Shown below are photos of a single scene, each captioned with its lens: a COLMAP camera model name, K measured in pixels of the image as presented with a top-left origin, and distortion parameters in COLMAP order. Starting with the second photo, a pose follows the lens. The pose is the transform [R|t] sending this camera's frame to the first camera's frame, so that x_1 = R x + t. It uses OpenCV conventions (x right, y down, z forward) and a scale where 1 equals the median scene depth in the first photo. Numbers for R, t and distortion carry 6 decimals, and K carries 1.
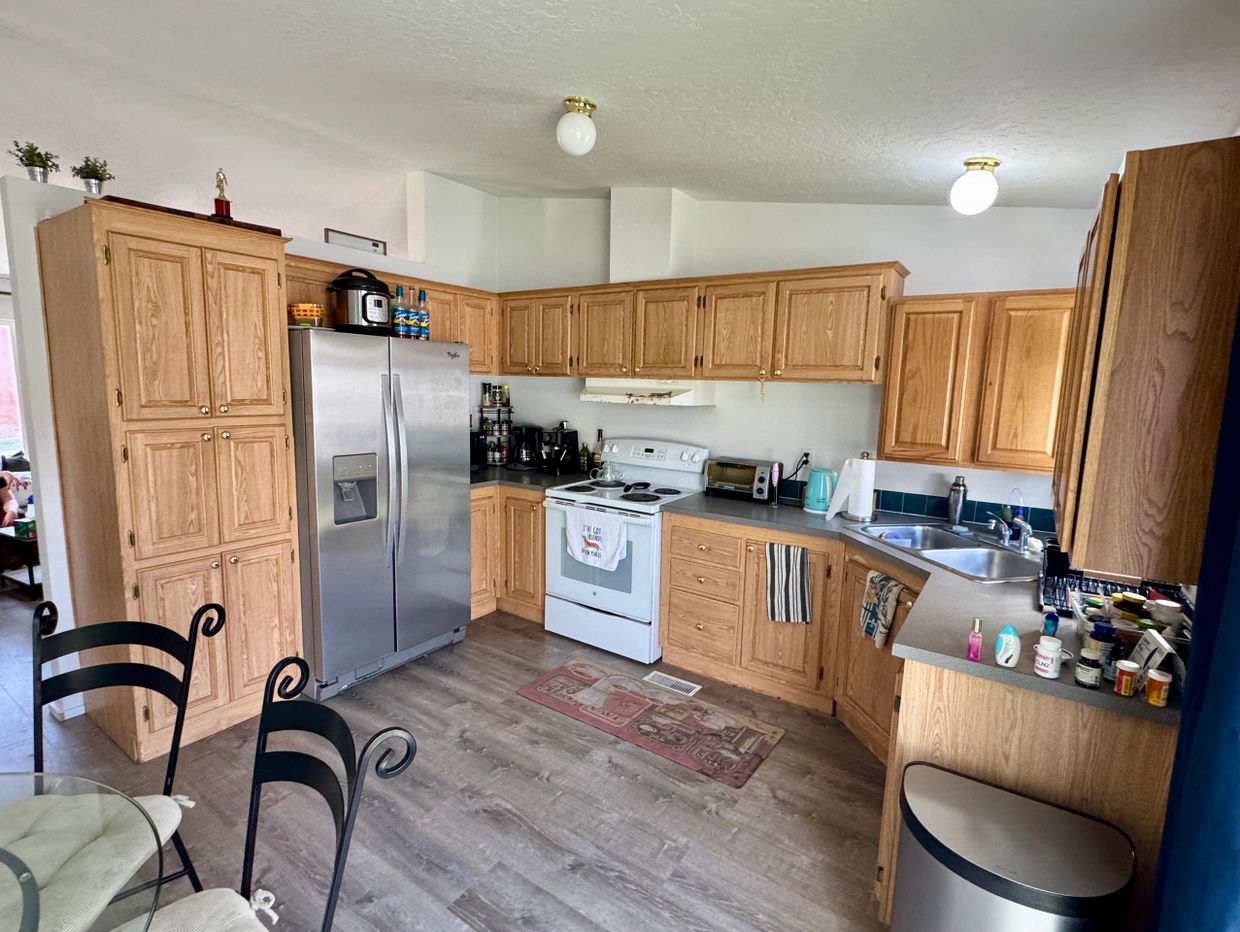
lens RADIAL K [[608.7, 0, 620.0], [0, 608.7, 466.0], [0, 0, 1]] dist [-0.001122, 0.000004]
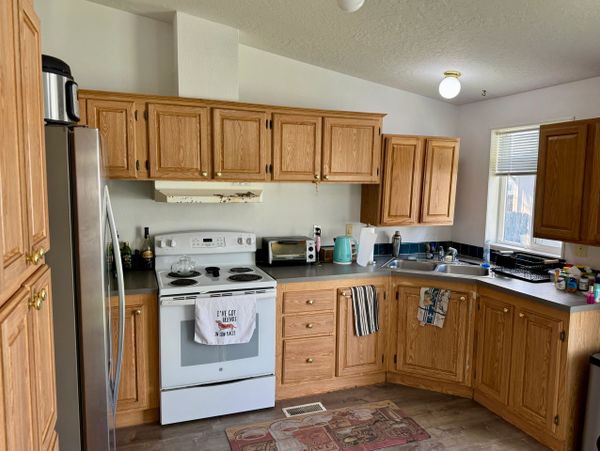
lens RADIAL K [[444.9, 0, 300.0], [0, 444.9, 225.5], [0, 0, 1]] dist [0.131807, -0.239387]
pose [[0.573684, -0.100823, 0.812848, -0.653641], [0.112200, 0.992713, 0.043946, -0.084122], [-0.811356, 0.065990, 0.580816, 0.388012]]
